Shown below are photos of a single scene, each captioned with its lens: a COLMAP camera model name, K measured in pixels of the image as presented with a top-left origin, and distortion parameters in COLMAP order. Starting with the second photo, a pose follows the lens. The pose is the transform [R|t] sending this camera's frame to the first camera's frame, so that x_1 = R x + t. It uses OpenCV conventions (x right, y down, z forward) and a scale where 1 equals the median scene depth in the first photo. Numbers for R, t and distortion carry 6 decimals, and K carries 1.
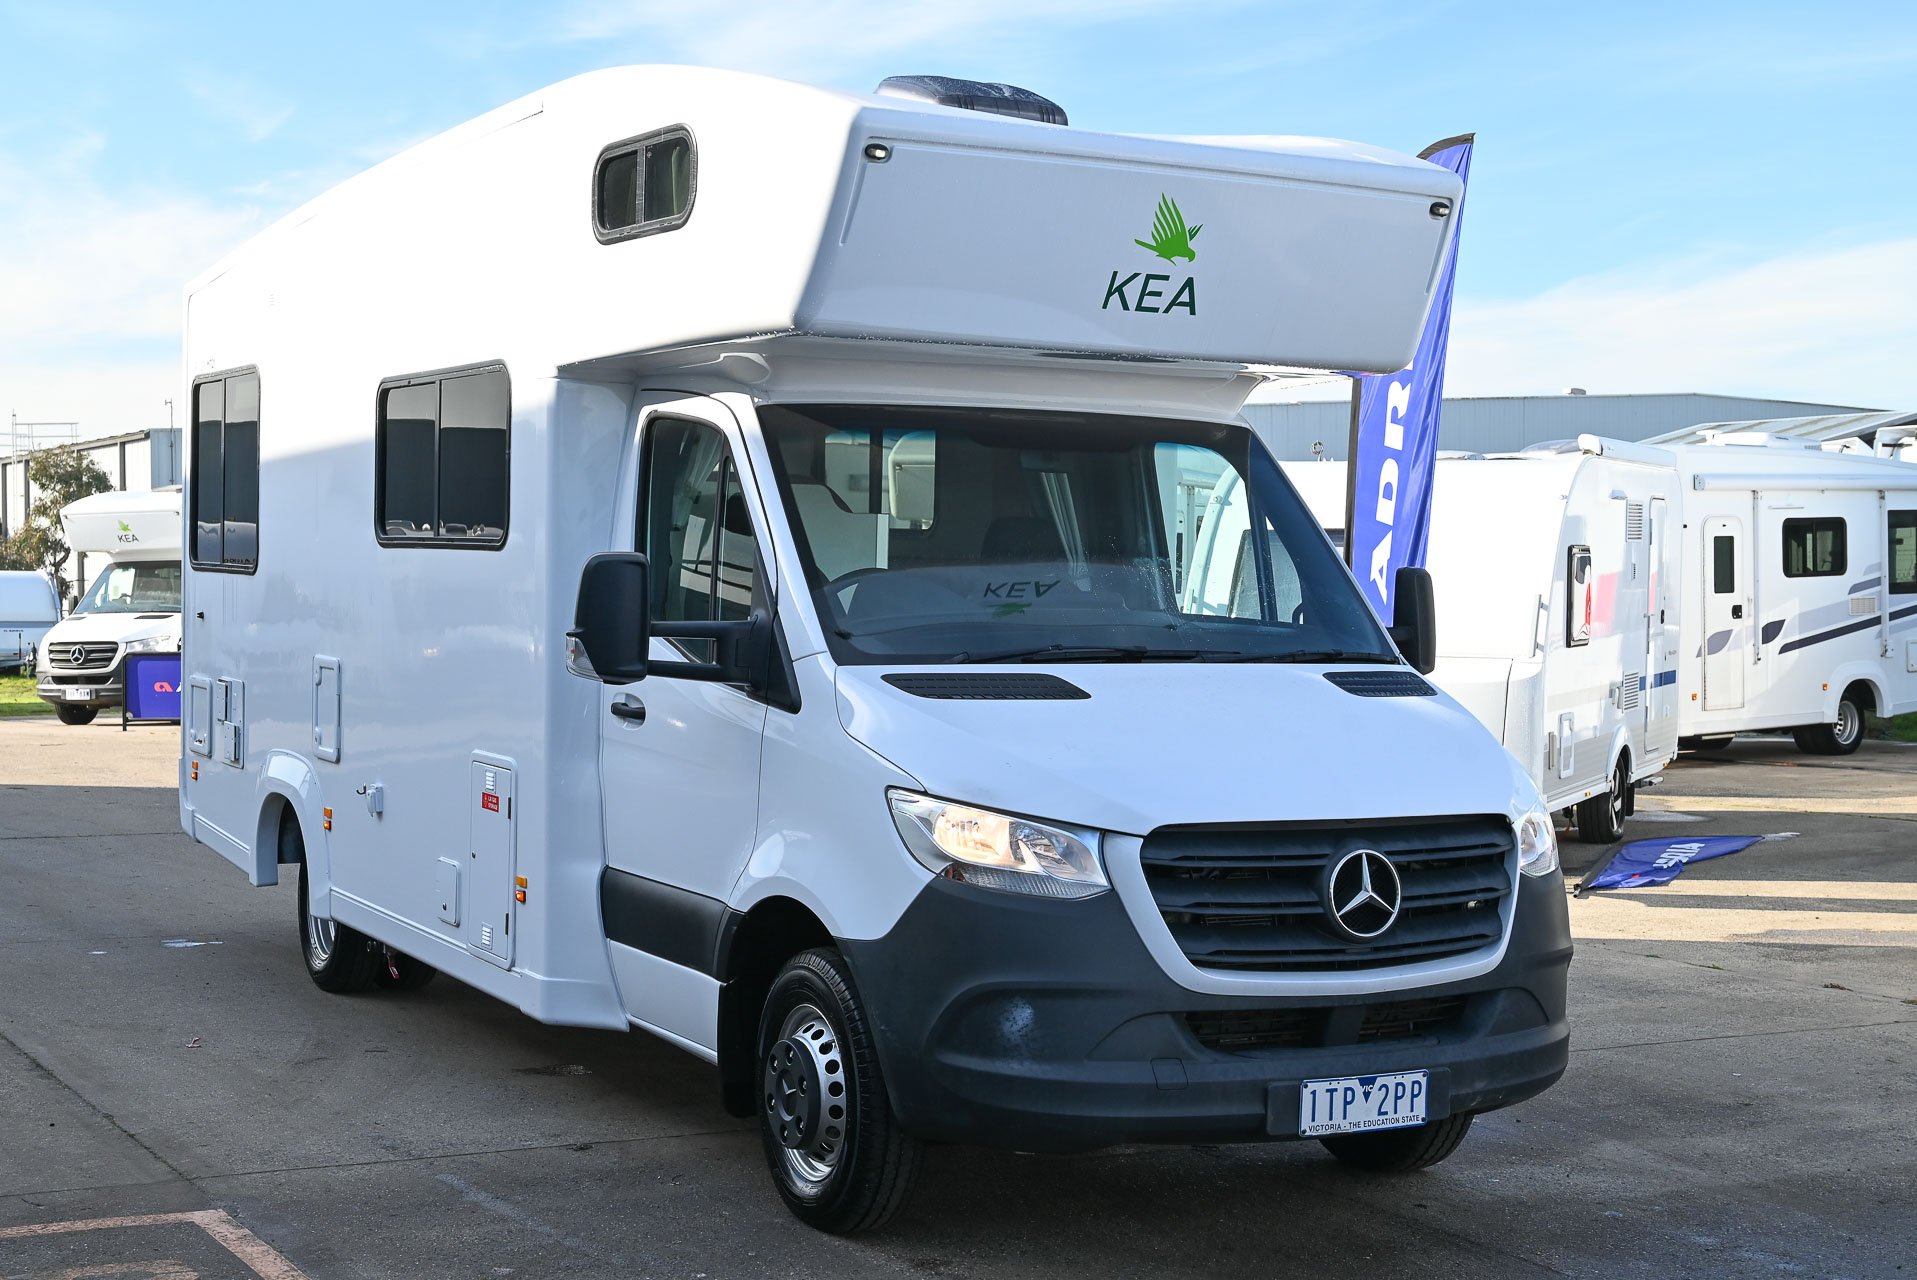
lens RADIAL K [[2586.9, 0, 958.5], [0, 2586.9, 640.0], [0, 0, 1]] dist [0.025626, 0.034692]
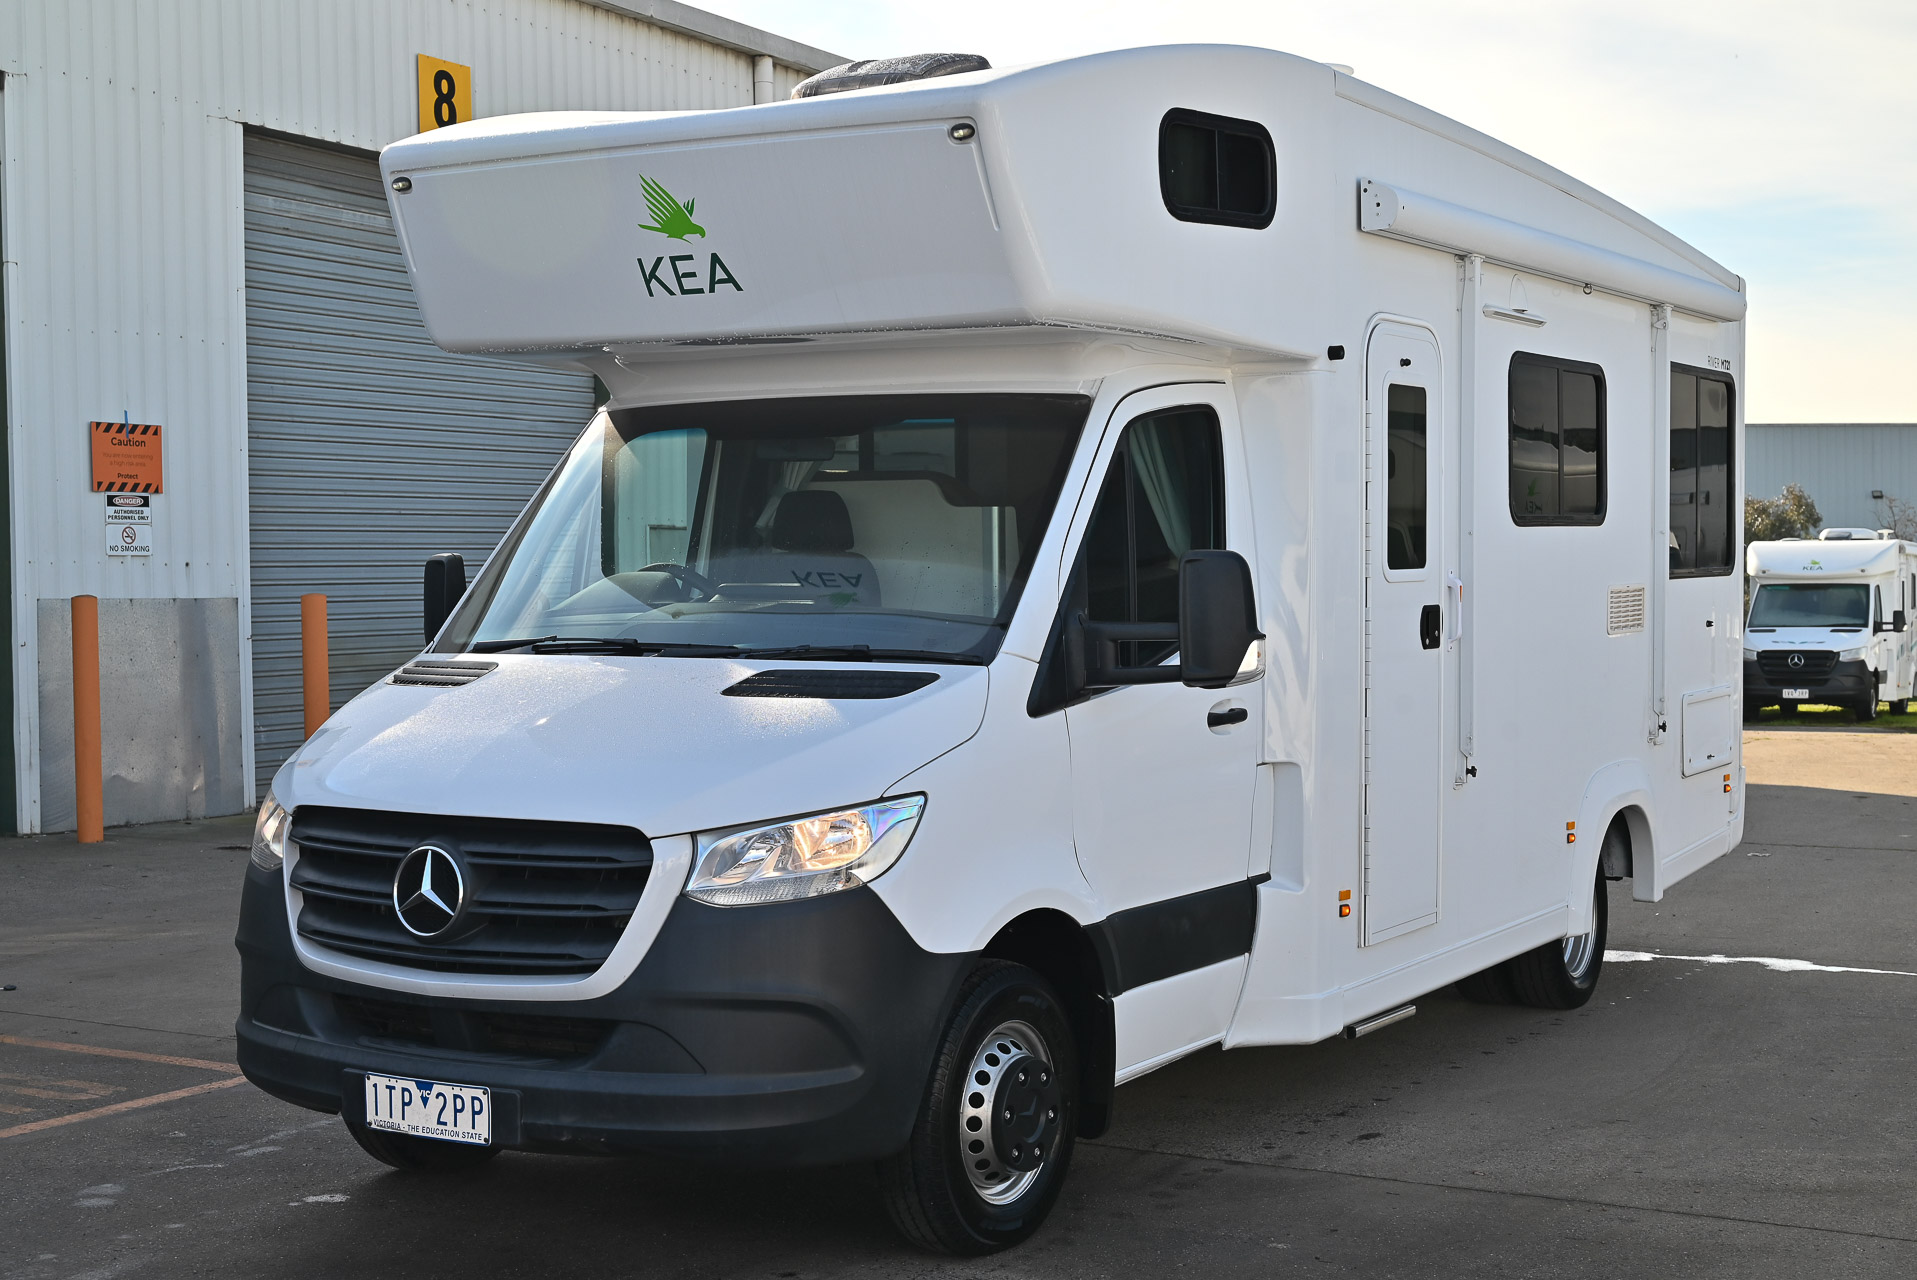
lens RADIAL K [[2695.9, 0, 961.2], [0, 2695.9, 618.9], [0, 0, 1]] dist [0.041231, 0.033329]
pose [[0.509653, 0.000970, -0.860380, 1.119220], [-0.013212, 0.999890, -0.006699, -0.000068], [0.860279, 0.014782, 0.509610, 0.649003]]
